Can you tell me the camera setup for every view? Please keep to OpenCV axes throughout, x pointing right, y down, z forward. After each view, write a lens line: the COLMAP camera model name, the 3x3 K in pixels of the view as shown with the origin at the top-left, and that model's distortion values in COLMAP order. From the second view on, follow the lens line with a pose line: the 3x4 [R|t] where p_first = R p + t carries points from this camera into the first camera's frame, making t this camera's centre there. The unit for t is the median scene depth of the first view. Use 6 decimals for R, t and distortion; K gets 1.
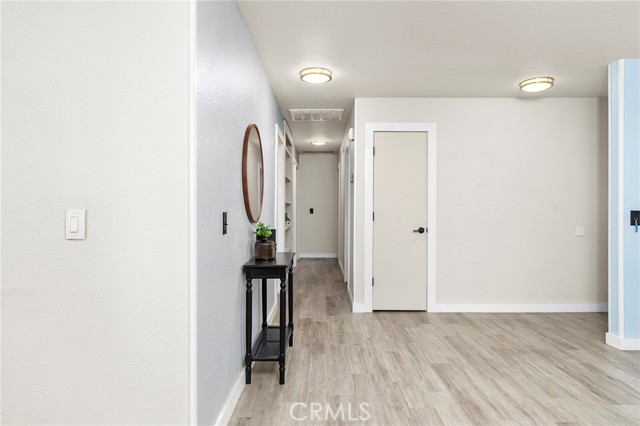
lens RADIAL K [[400.2, 0, 317.3], [0, 400.2, 211.9], [0, 0, 1]] dist [0.003692, 0.002628]
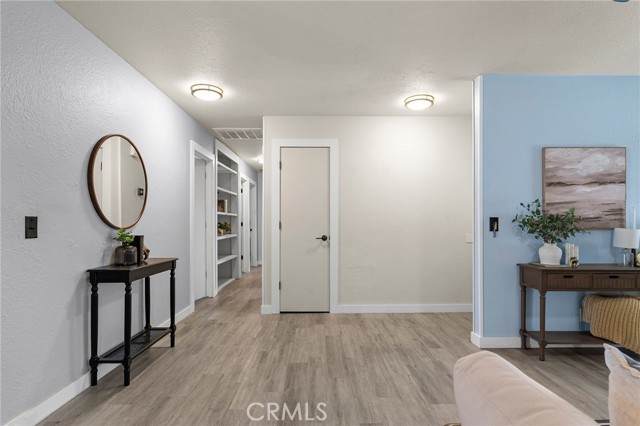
lens RADIAL K [[343.4, 0, 318.3], [0, 343.4, 224.8], [0, 0, 1]] dist [-0.001987, 0.001603]
pose [[0.999940, -0.002954, 0.010582, 0.312528], [0.002981, 0.999992, -0.002517, 0.017202], [-0.010575, 0.002548, 0.999941, 0.089753]]
